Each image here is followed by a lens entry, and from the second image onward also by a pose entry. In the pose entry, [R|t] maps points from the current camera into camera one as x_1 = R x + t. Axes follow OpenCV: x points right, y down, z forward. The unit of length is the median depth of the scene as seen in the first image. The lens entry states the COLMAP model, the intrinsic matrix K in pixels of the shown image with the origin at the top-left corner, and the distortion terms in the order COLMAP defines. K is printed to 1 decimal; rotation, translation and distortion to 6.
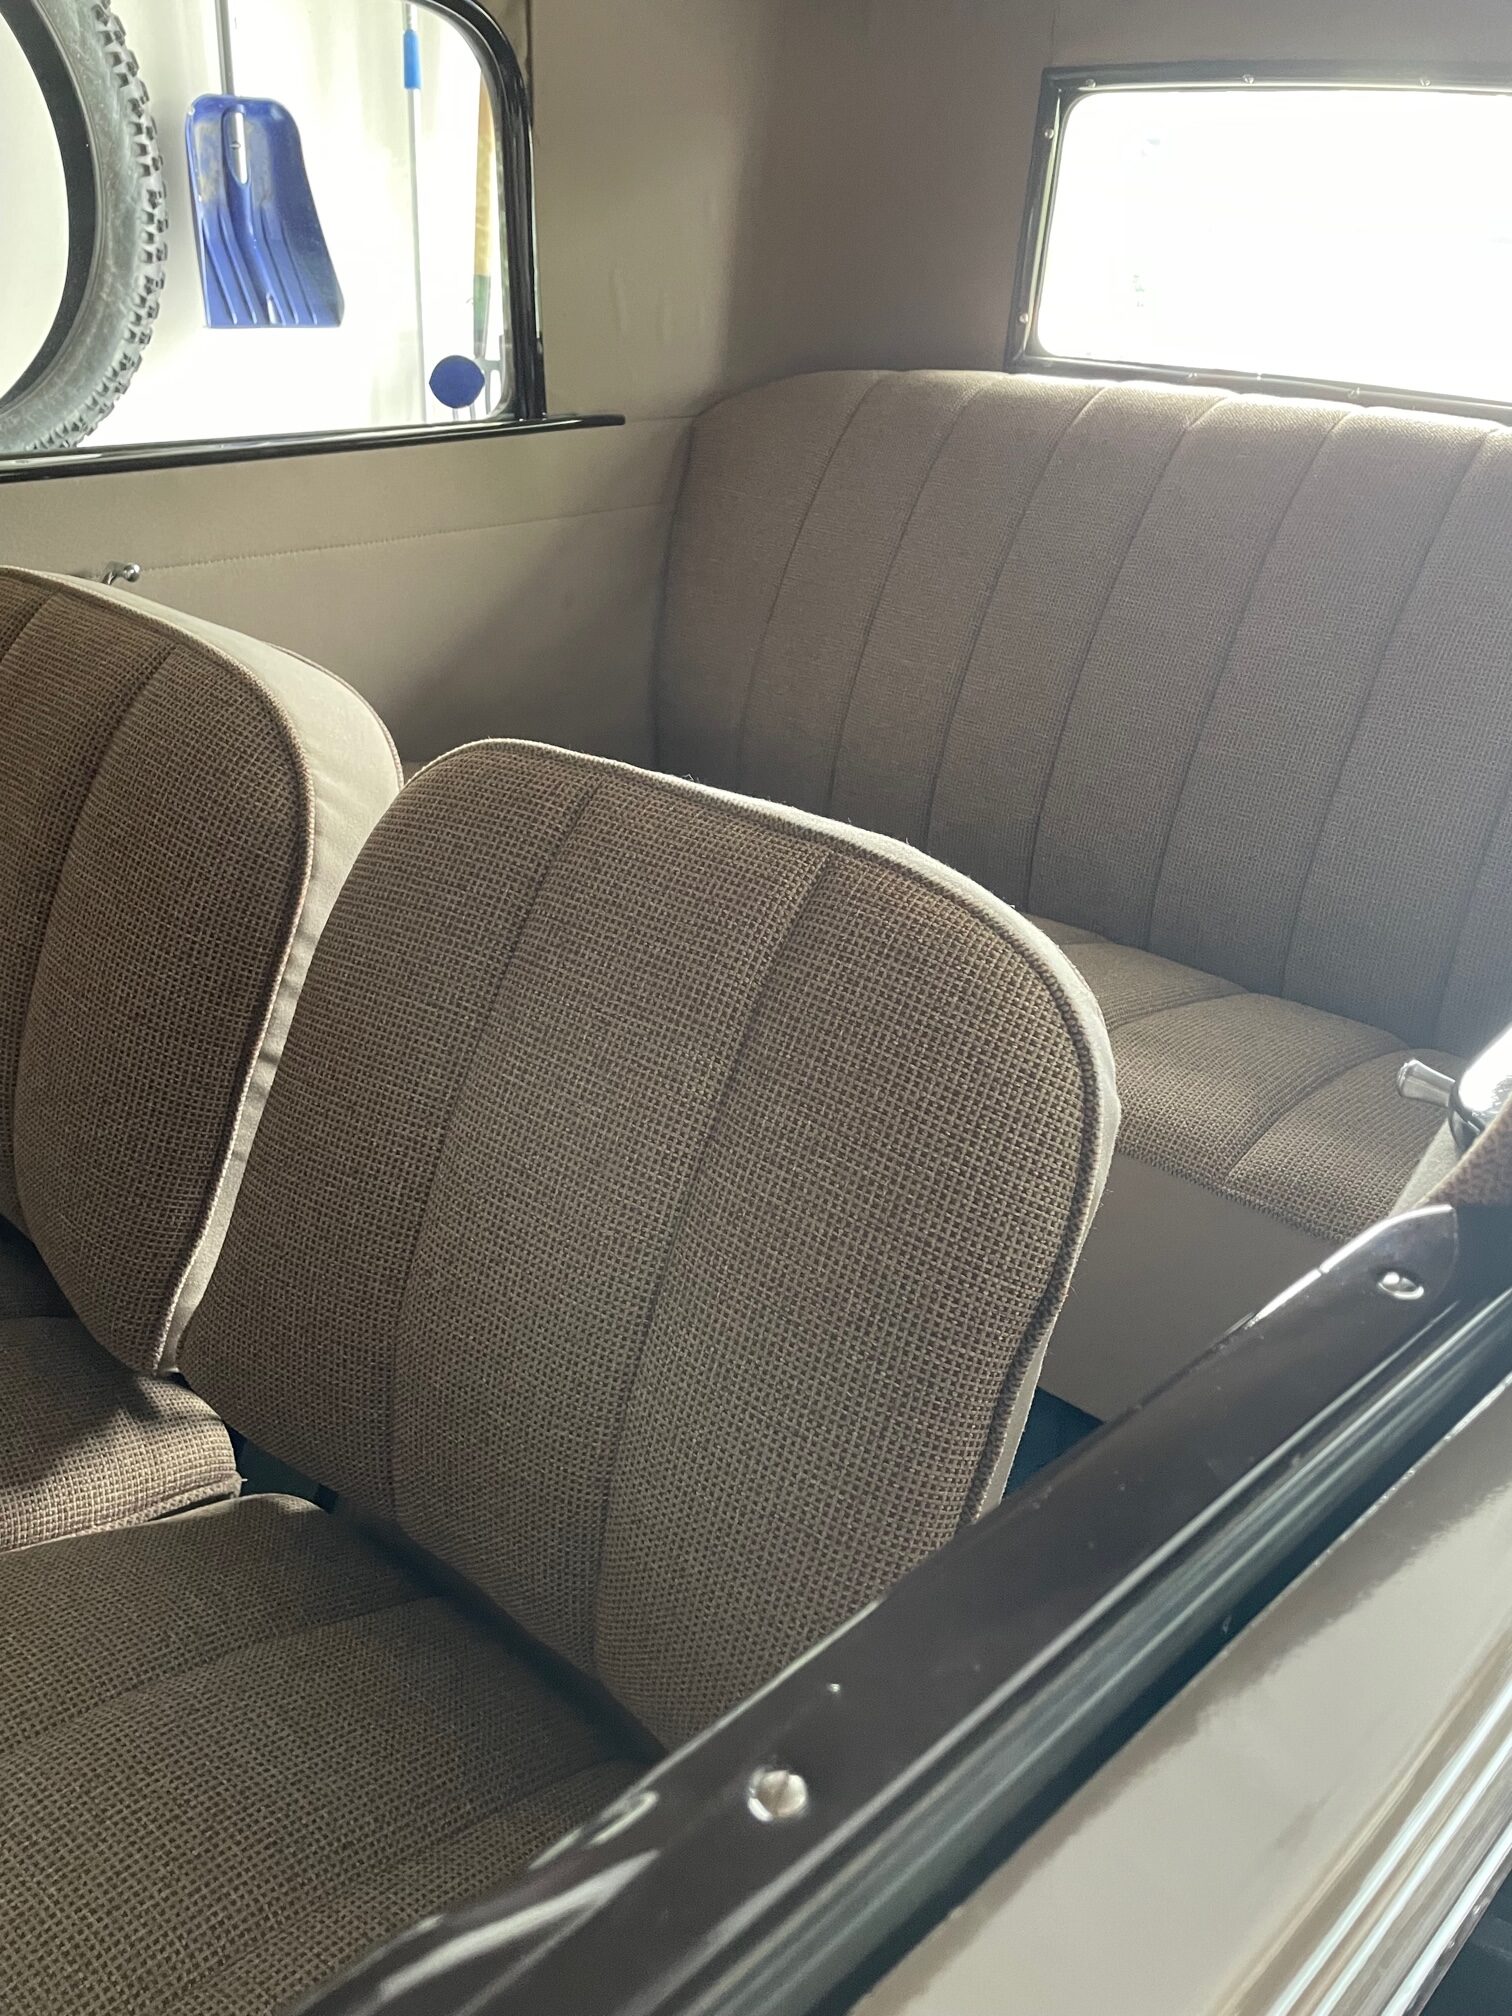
lens RADIAL K [[1536.4, 0, 753.9], [0, 1536.4, 1005.8], [0, 0, 1]] dist [-0.009100, -0.010910]
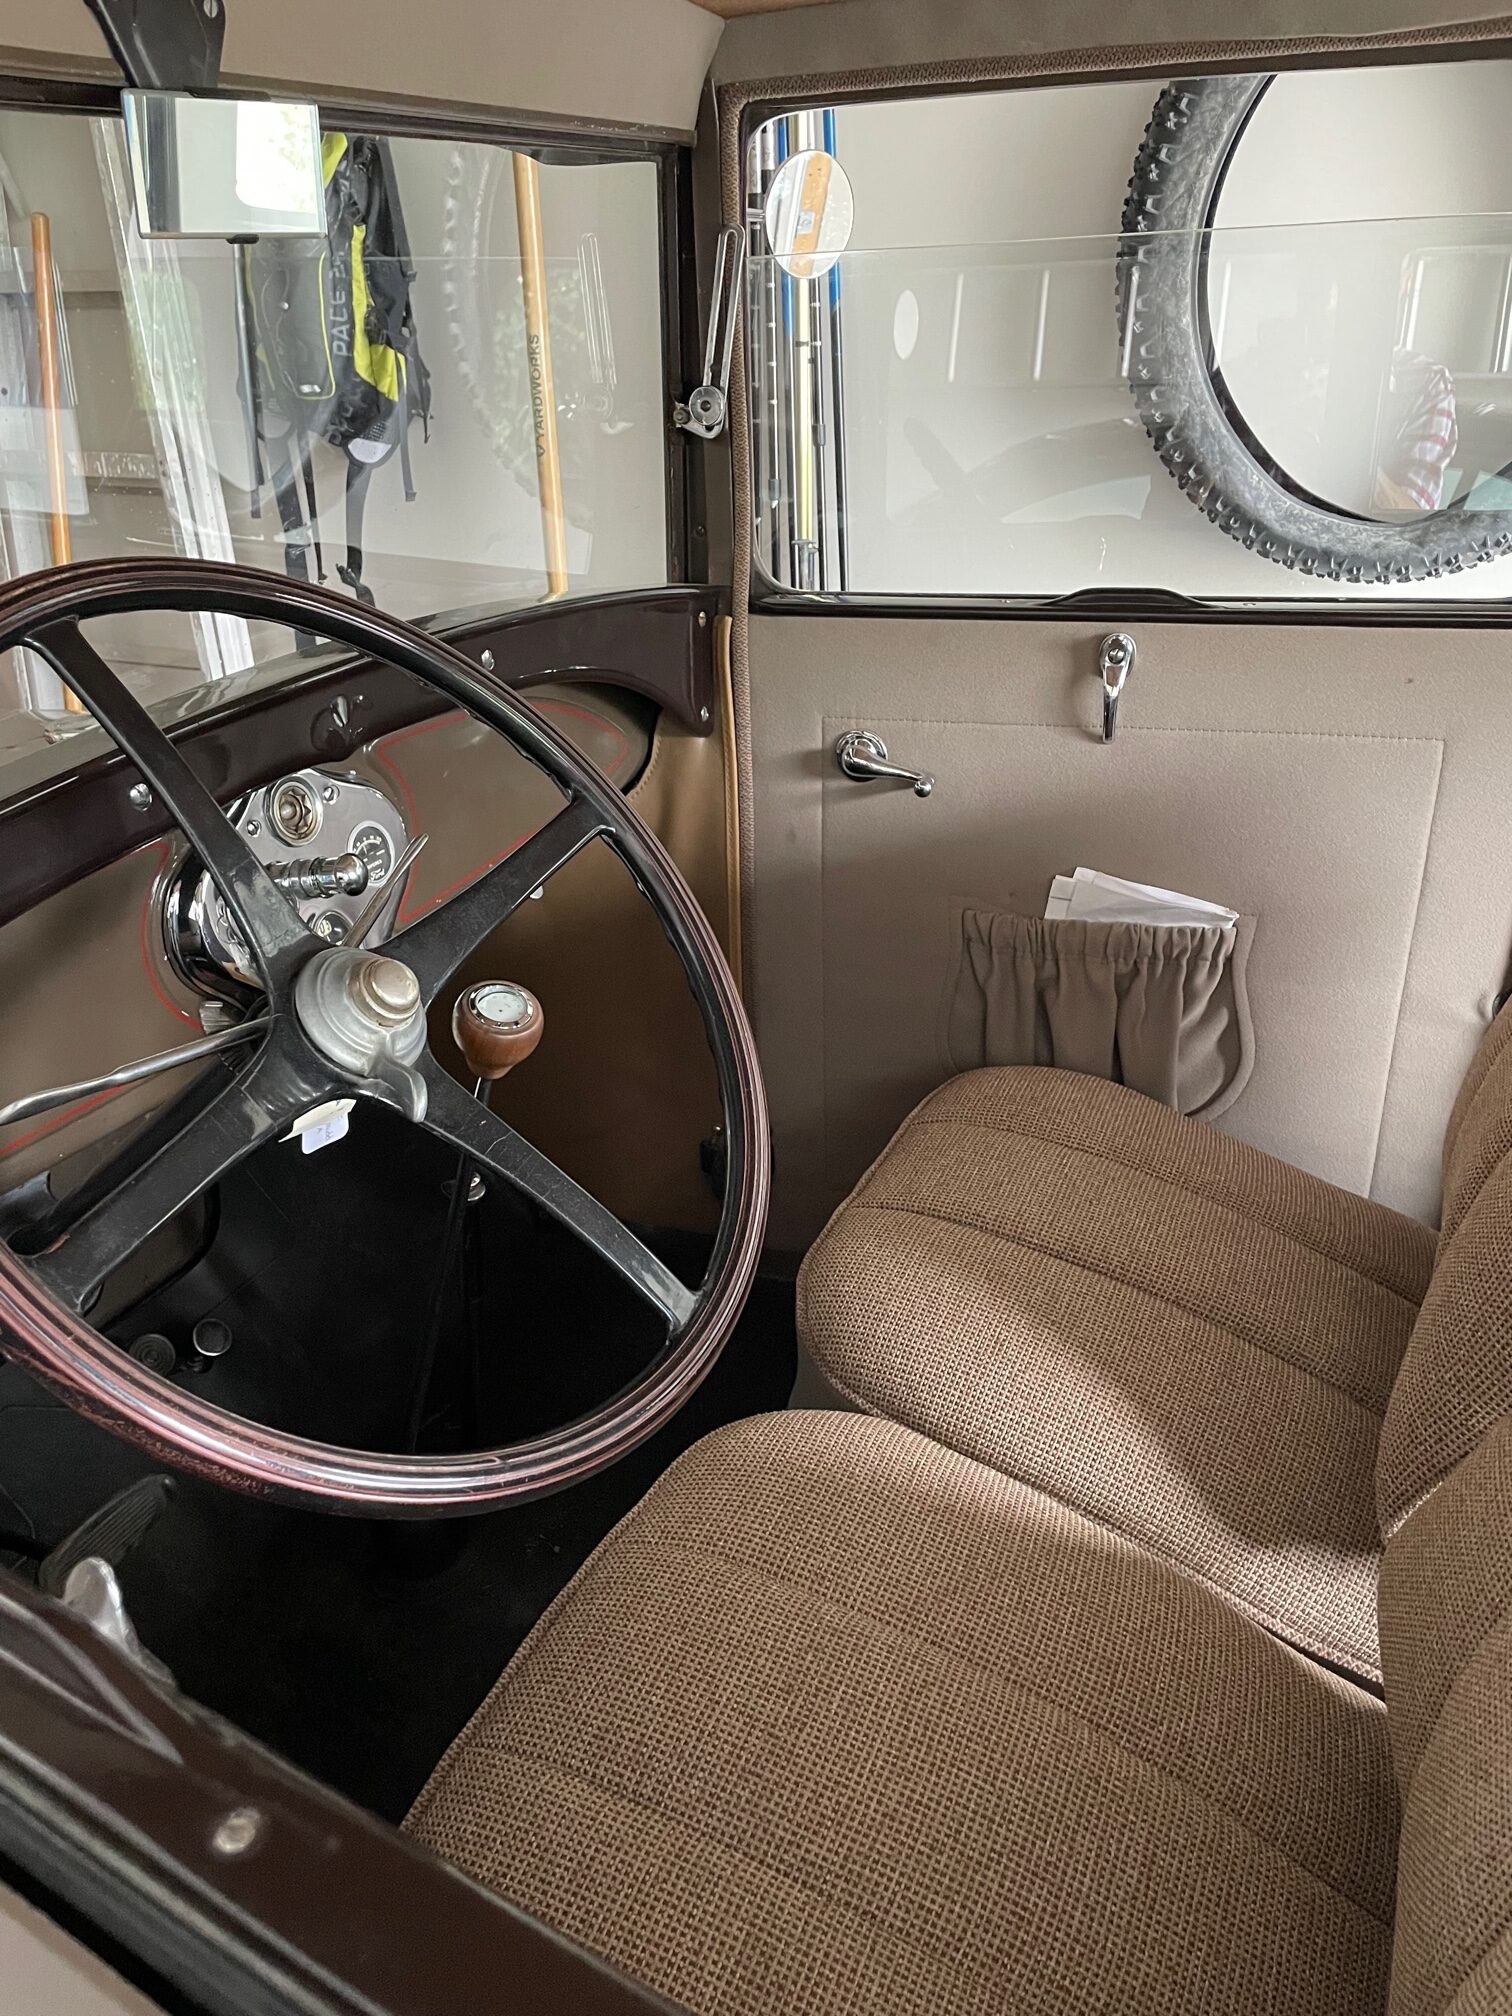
lens RADIAL K [[1536.4, 0, 756.0], [0, 1536.4, 1007.9], [0, 0, 1]] dist [-0.009100, -0.010910]
pose [[0.278796, 0.380902, -0.881582, 0.347018], [-0.417930, 0.874617, 0.245725, -0.195920], [0.864643, 0.299932, 0.403030, 0.242223]]
